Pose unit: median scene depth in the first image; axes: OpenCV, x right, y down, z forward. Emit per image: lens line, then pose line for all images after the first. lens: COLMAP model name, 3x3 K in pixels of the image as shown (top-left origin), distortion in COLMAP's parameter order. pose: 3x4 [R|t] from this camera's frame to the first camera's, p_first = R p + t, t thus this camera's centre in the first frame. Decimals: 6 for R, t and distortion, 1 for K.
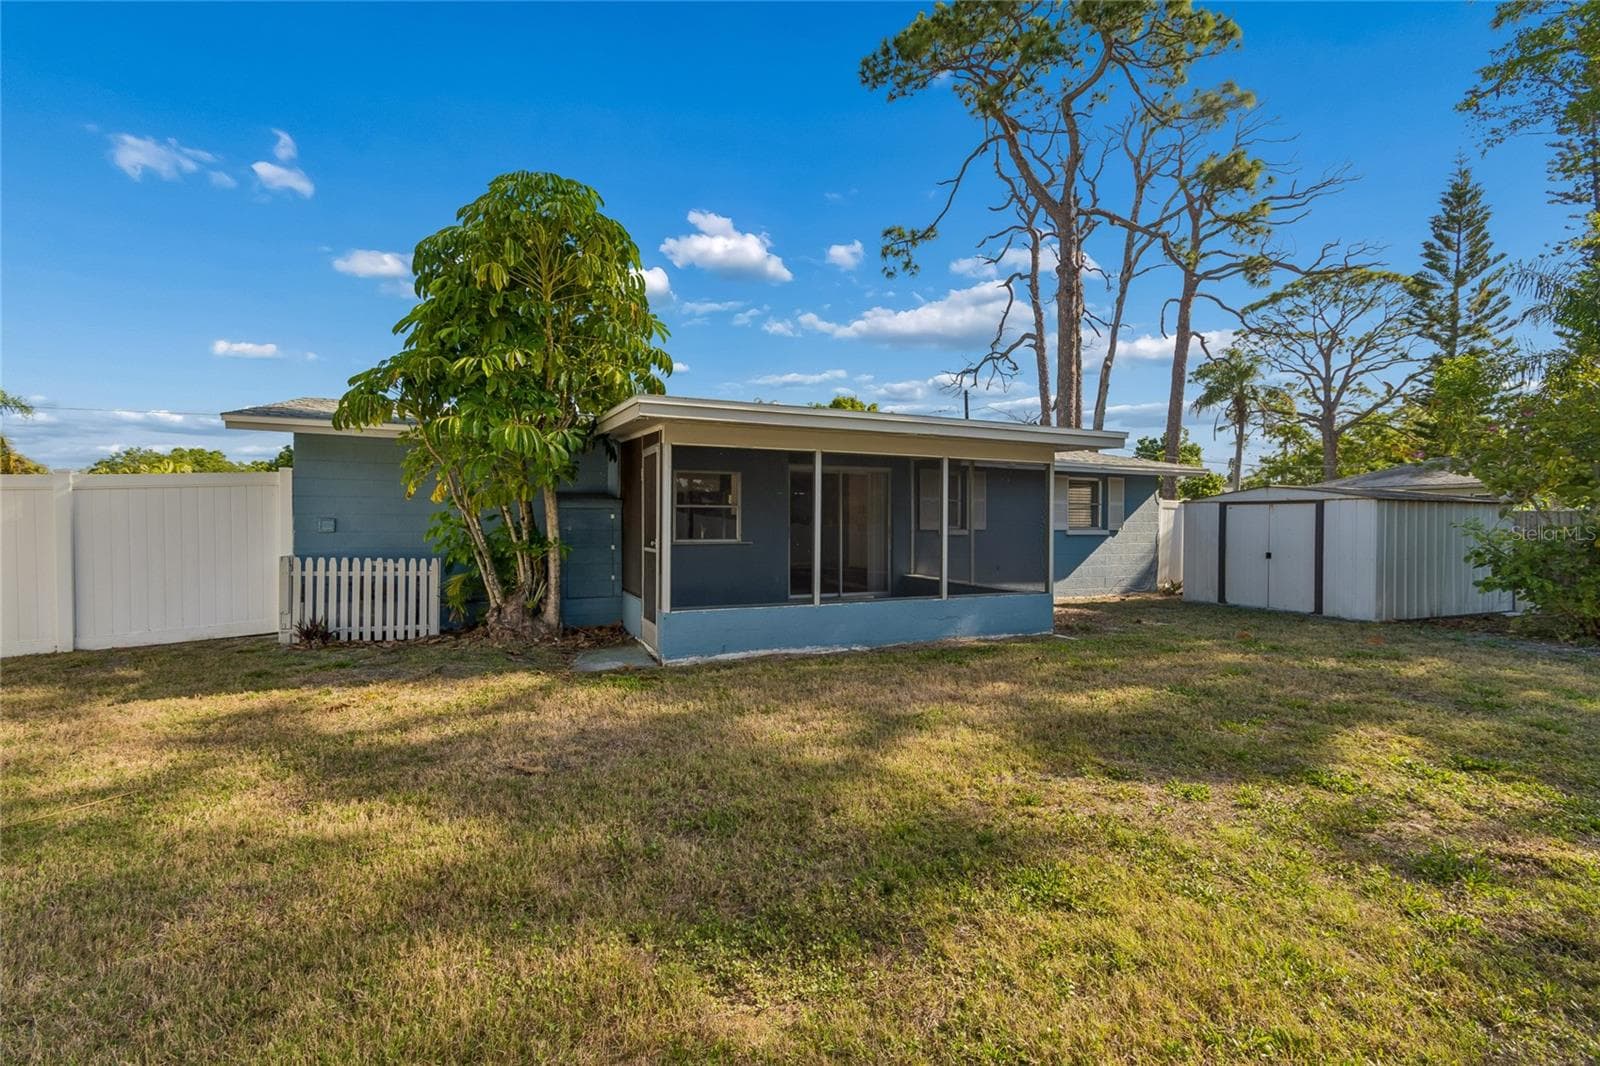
lens RADIAL K [[712.1, 0, 800.8], [0, 712.1, 533.1], [0, 0, 1]] dist [-0.000045, 0.000136]
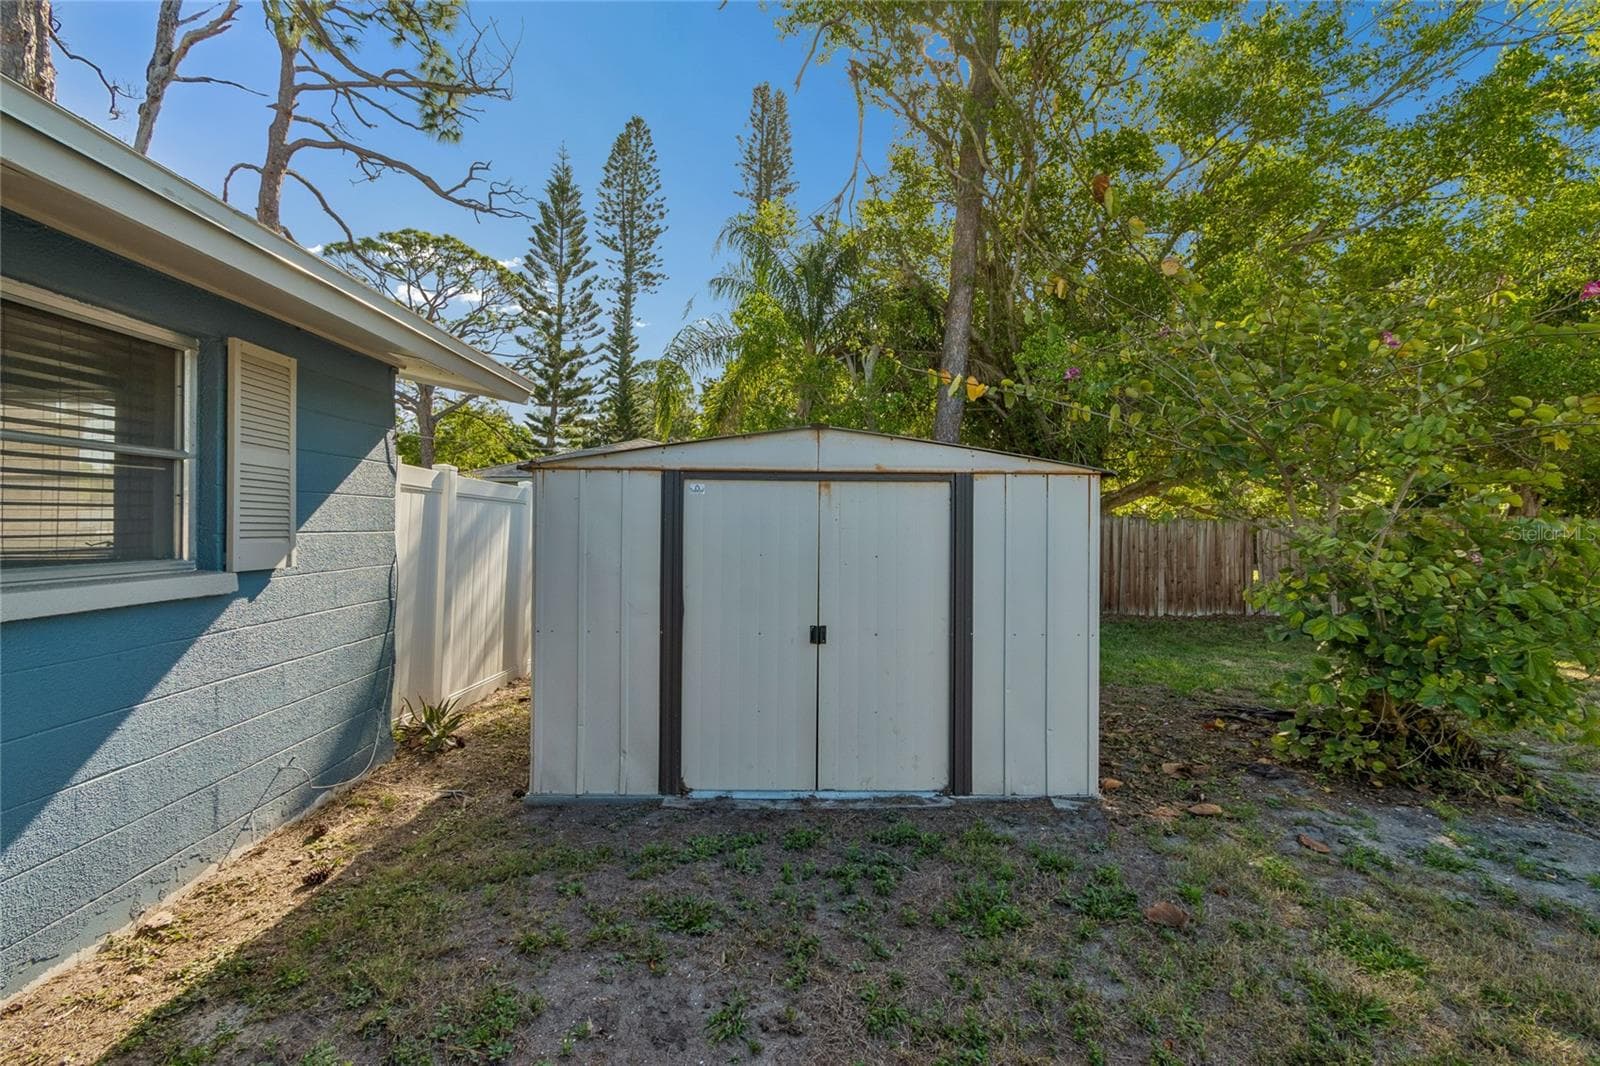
lens RADIAL K [[712.1, 0, 793.1], [0, 712.1, 518.9], [0, 0, 1]] dist [-0.000045, 0.000136]
pose [[0.378621, 0.001083, 0.925551, 0.135270], [0.010984, 0.999924, -0.005663, -0.008265], [-0.925487, 0.012310, 0.378580, 0.348953]]
